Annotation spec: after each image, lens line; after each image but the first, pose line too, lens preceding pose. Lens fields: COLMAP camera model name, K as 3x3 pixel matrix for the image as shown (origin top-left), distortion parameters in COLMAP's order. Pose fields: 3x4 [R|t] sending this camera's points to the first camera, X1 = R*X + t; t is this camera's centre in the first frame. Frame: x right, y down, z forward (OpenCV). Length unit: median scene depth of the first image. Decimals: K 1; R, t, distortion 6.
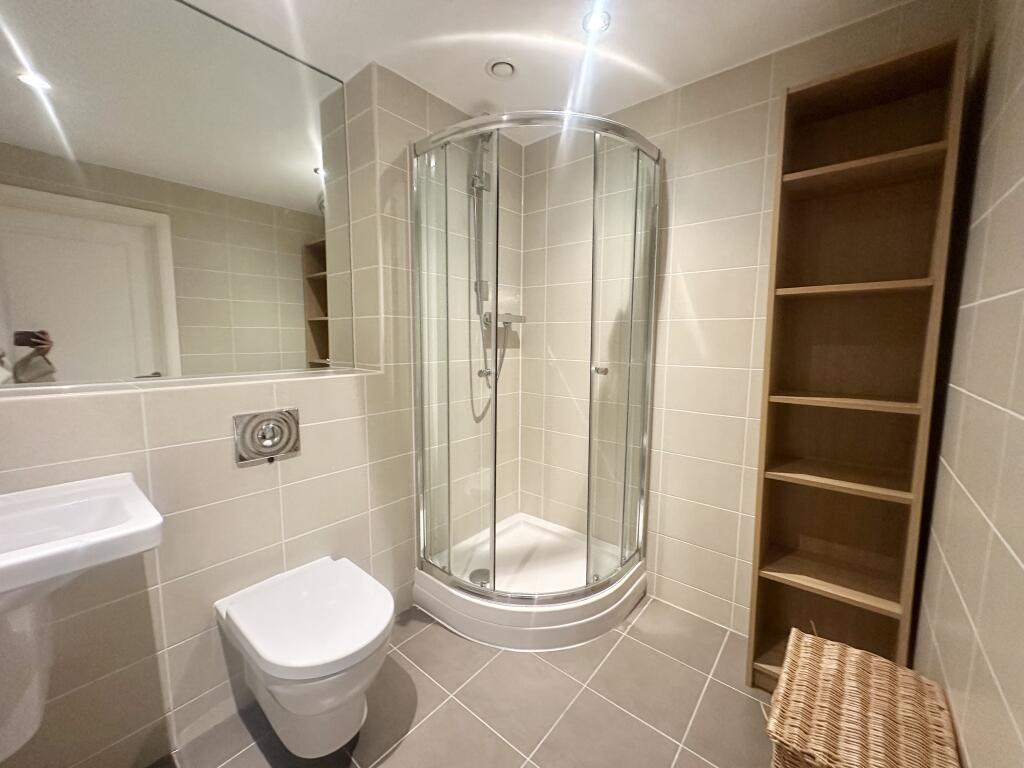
lens RADIAL K [[410.0, 0, 509.2], [0, 410.0, 384.1], [0, 0, 1]] dist [-0.004306, 0.000098]
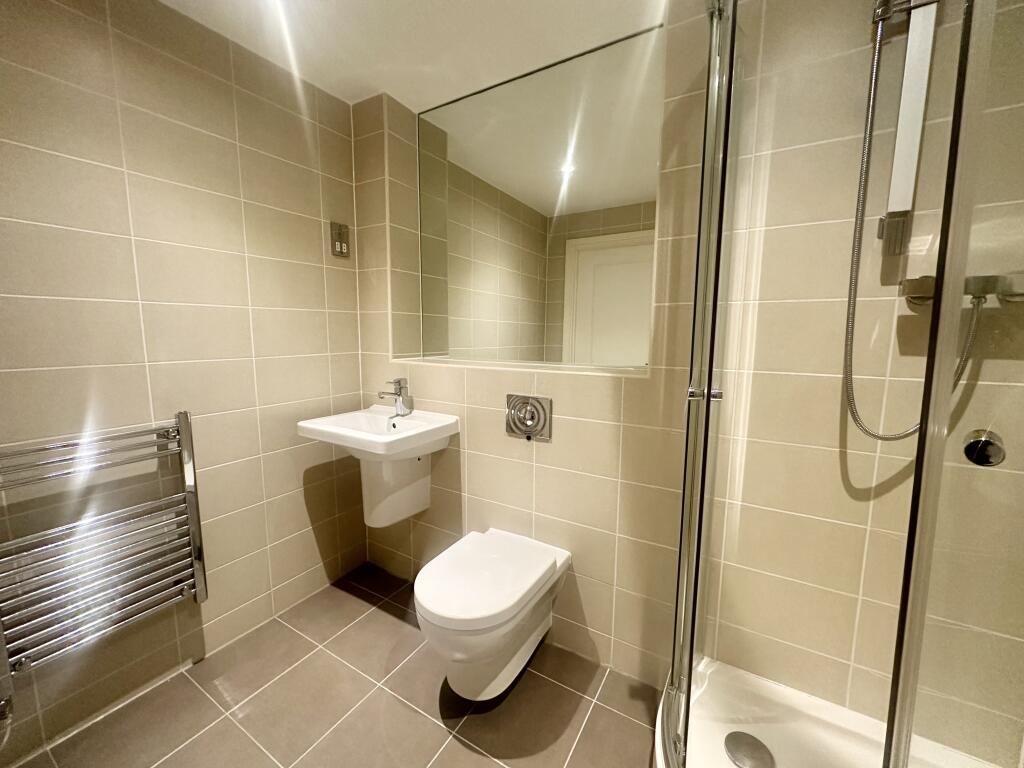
lens RADIAL K [[410.0, 0, 509.2], [0, 410.0, 384.1], [0, 0, 1]] dist [-0.004306, 0.000098]
pose [[0.143727, 0.119913, -0.982326, 0.499675], [-0.111770, 0.988247, 0.104282, -0.075390], [0.983285, 0.094807, 0.155441, 0.714274]]
